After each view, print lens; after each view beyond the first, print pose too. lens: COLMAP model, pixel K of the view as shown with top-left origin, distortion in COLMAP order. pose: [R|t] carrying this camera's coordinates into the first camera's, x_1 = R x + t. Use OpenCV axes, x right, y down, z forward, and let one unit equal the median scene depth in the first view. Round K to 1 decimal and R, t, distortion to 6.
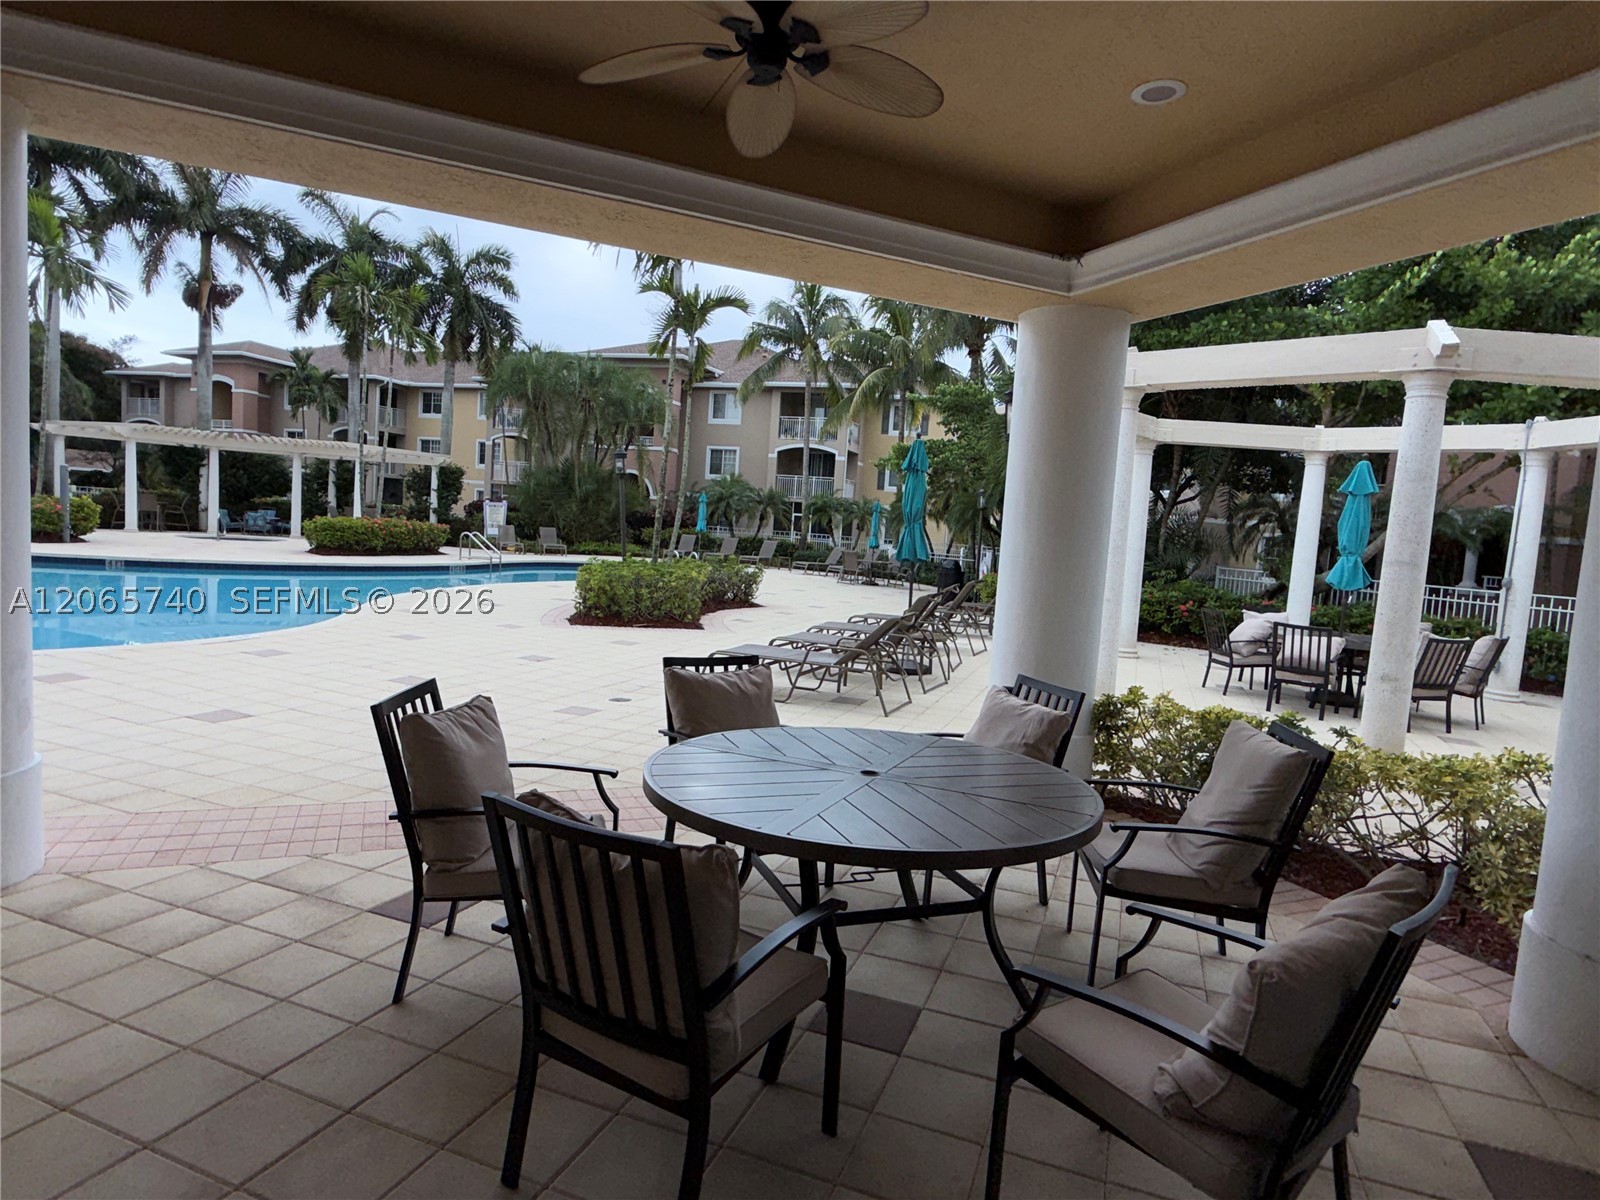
lens RADIAL K [[897.4, 0, 801.2], [0, 897.4, 598.0], [0, 0, 1]] dist [-0.001387, 0.002242]
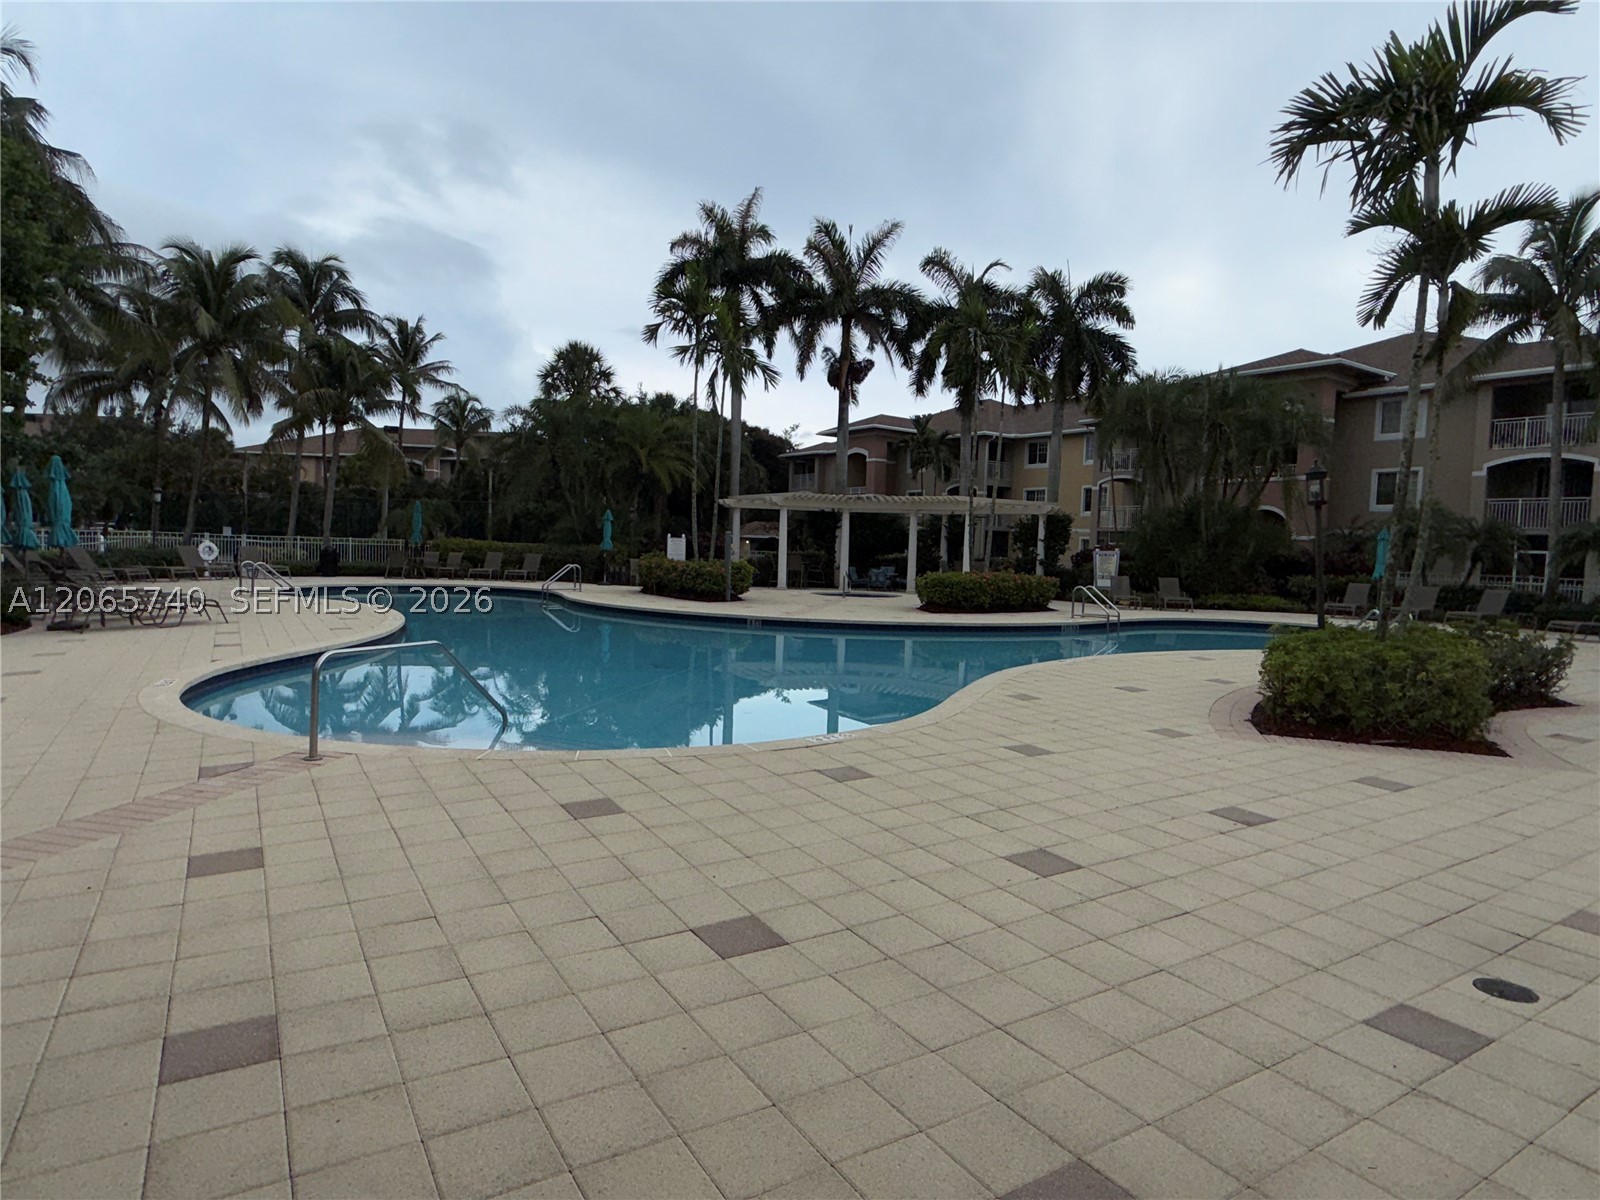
lens RADIAL K [[897.4, 0, 799.5], [0, 897.4, 595.9], [0, 0, 1]] dist [-0.001387, 0.002242]
pose [[0.800181, -0.007695, -0.599709, -0.048759], [-0.025859, 0.998545, -0.047317, -0.010967], [0.599201, 0.053370, 0.798818, 0.100031]]
